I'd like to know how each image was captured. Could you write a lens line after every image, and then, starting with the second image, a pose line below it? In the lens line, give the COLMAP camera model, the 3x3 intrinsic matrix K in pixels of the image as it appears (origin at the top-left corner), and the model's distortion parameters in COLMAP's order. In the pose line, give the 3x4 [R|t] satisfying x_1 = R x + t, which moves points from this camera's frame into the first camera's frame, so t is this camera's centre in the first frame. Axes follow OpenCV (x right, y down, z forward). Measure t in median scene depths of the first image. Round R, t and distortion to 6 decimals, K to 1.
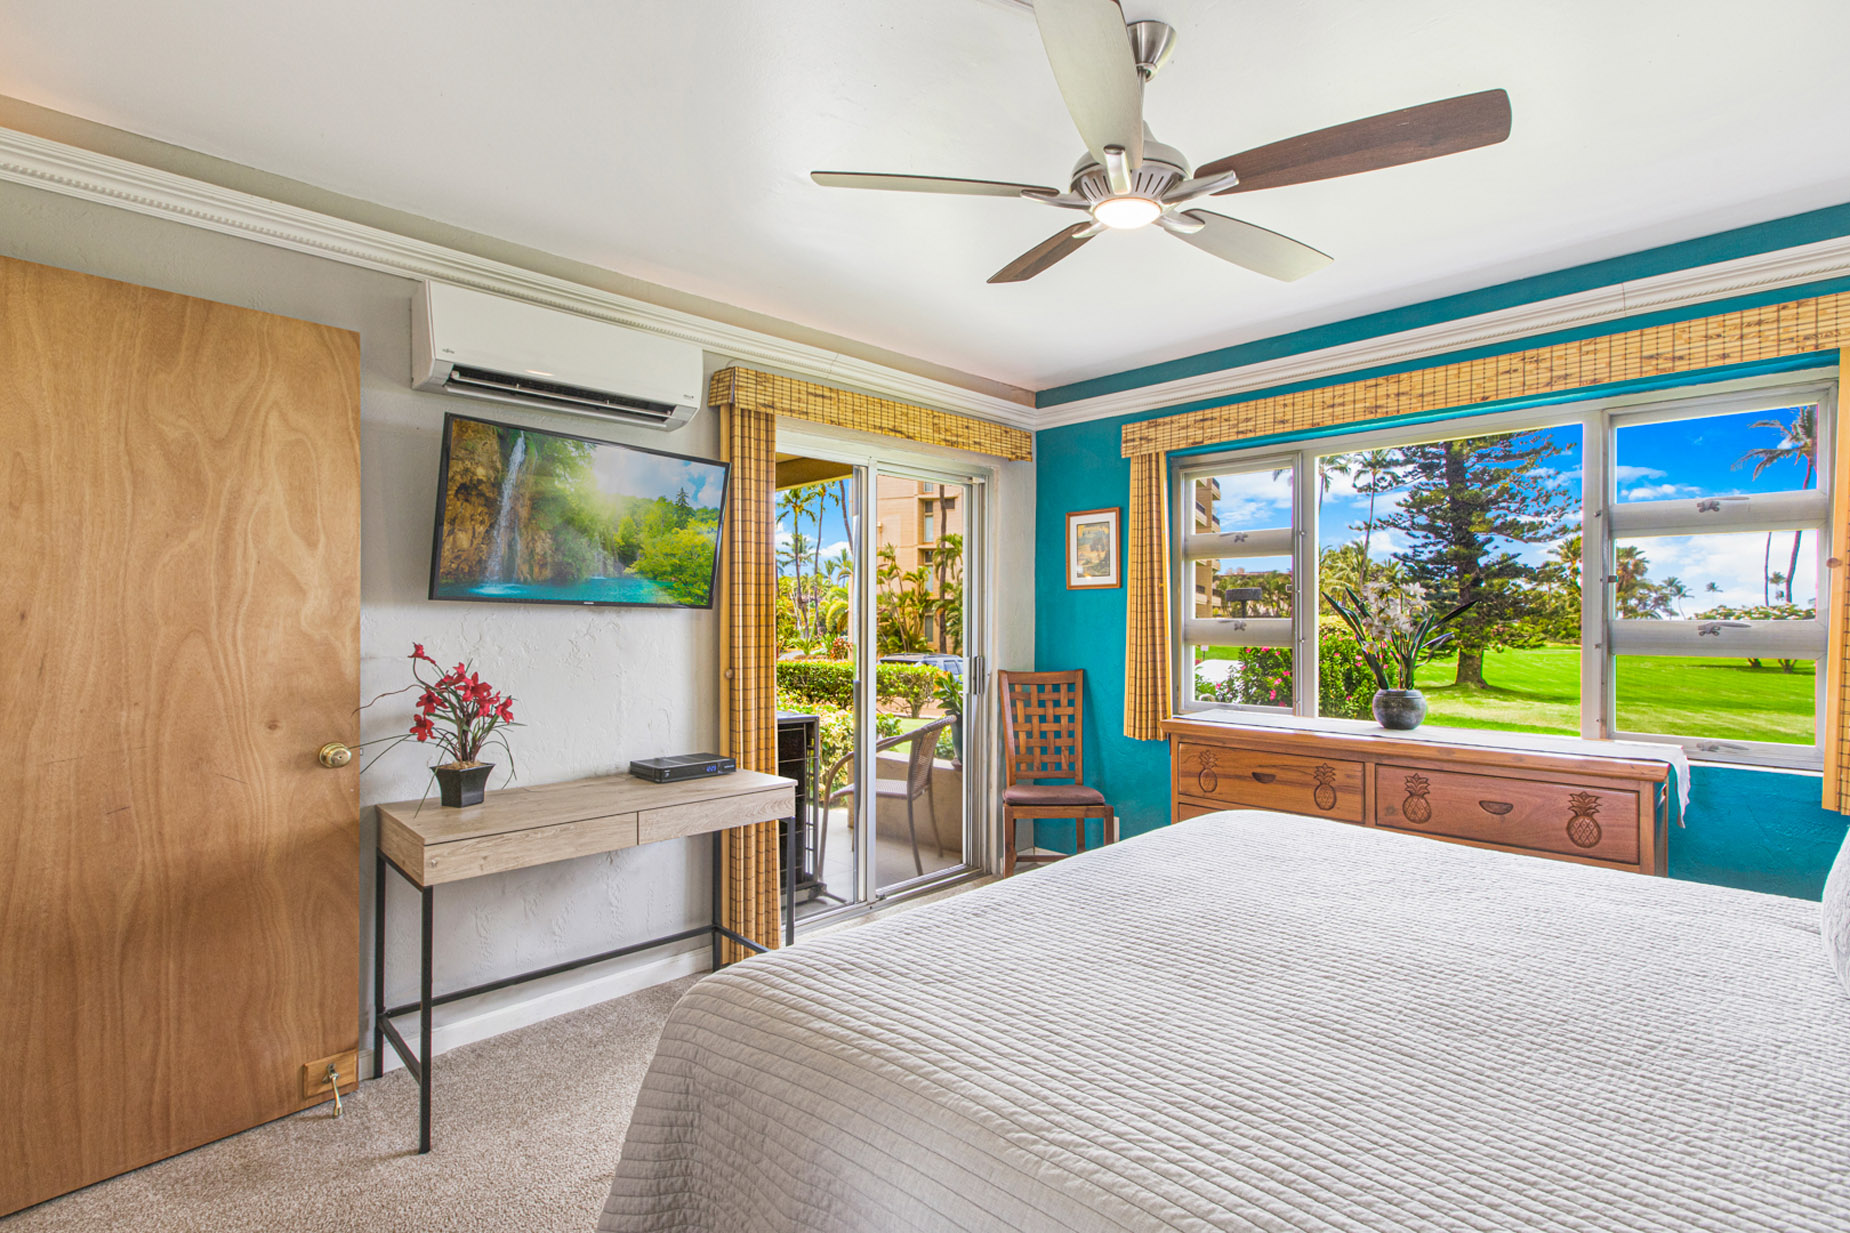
lens RADIAL K [[887.8, 0, 918.5], [0, 887.8, 614.7], [0, 0, 1]] dist [0.001234, -0.000284]
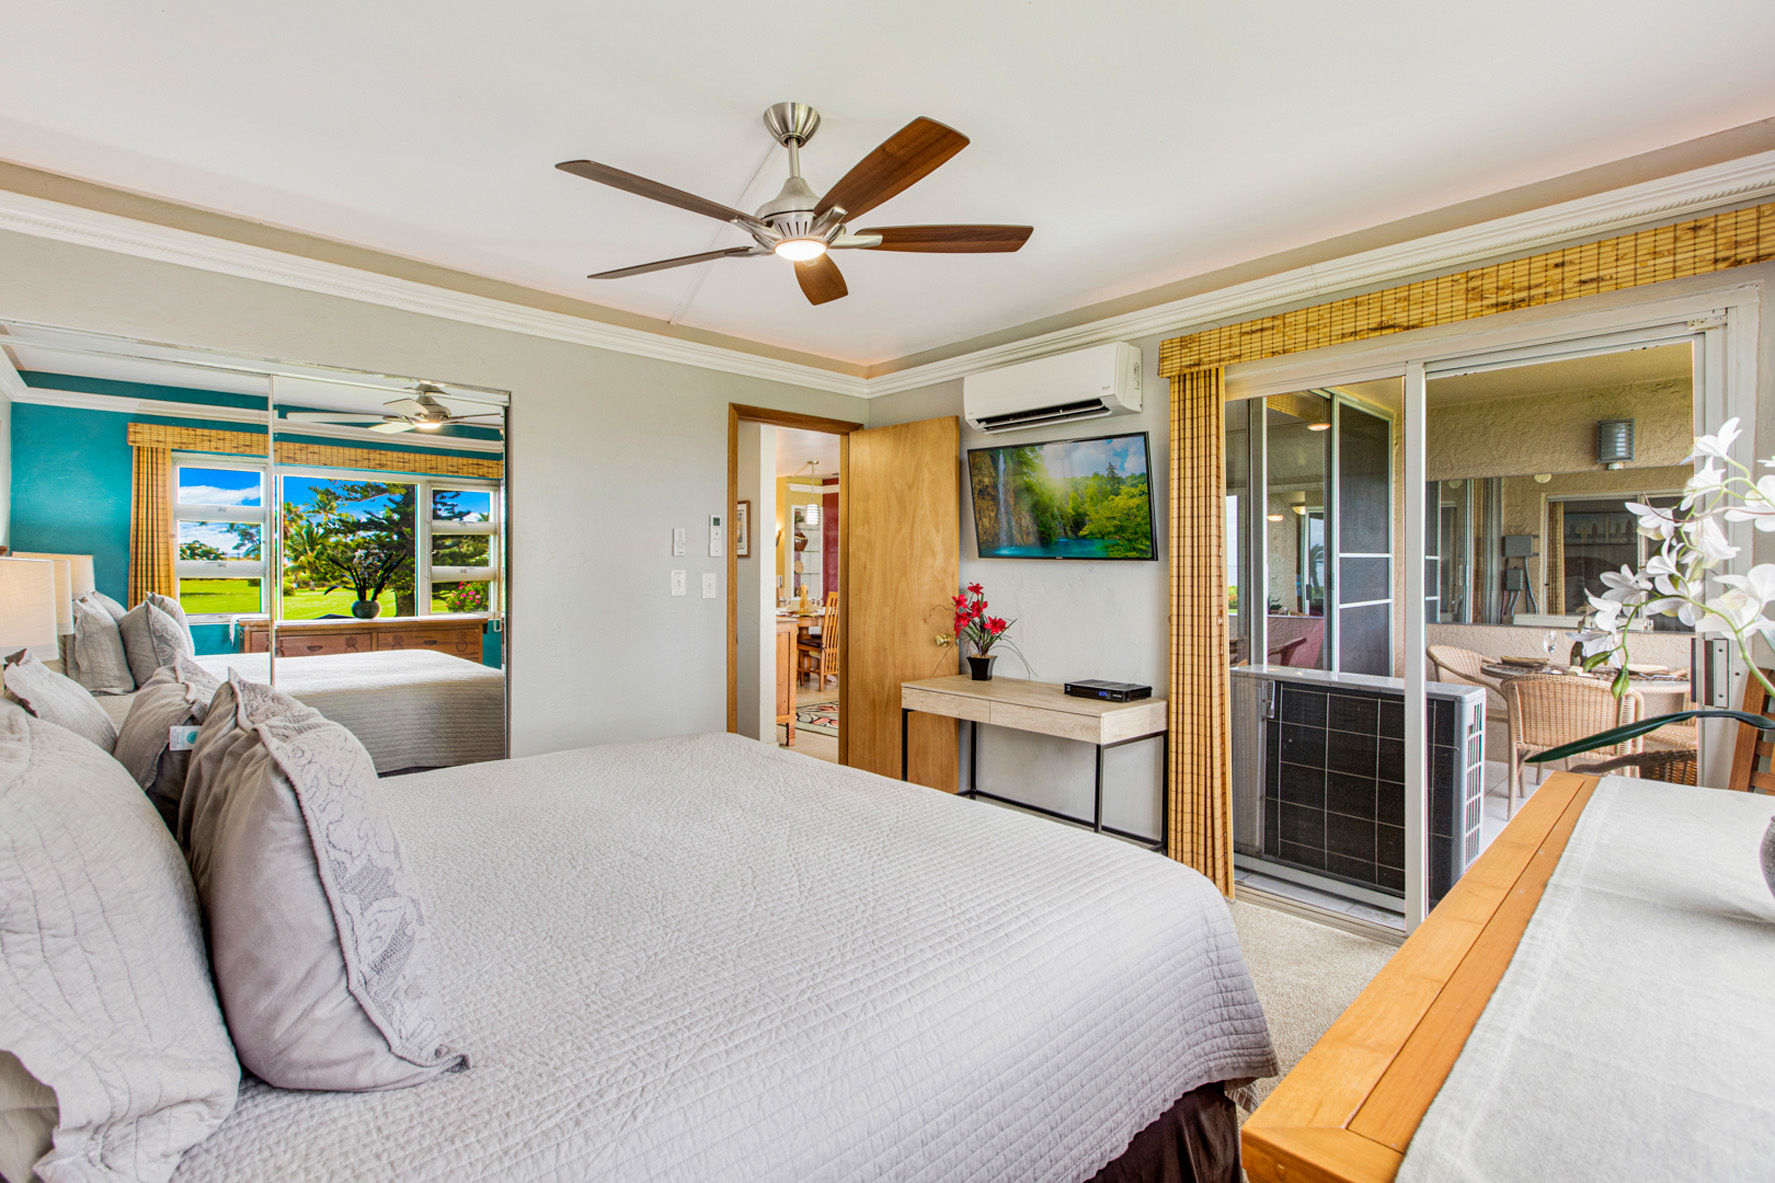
lens RADIAL K [[784.3, 0, 890.1], [0, 784.3, 567.5], [0, 0, 1]] dist [-0.001381, -0.000139]
pose [[-0.022809, -0.004256, -0.999731, 0.923193], [-0.002039, 0.999989, -0.004210, 0.007240], [0.999738, 0.001943, -0.022818, 0.817528]]
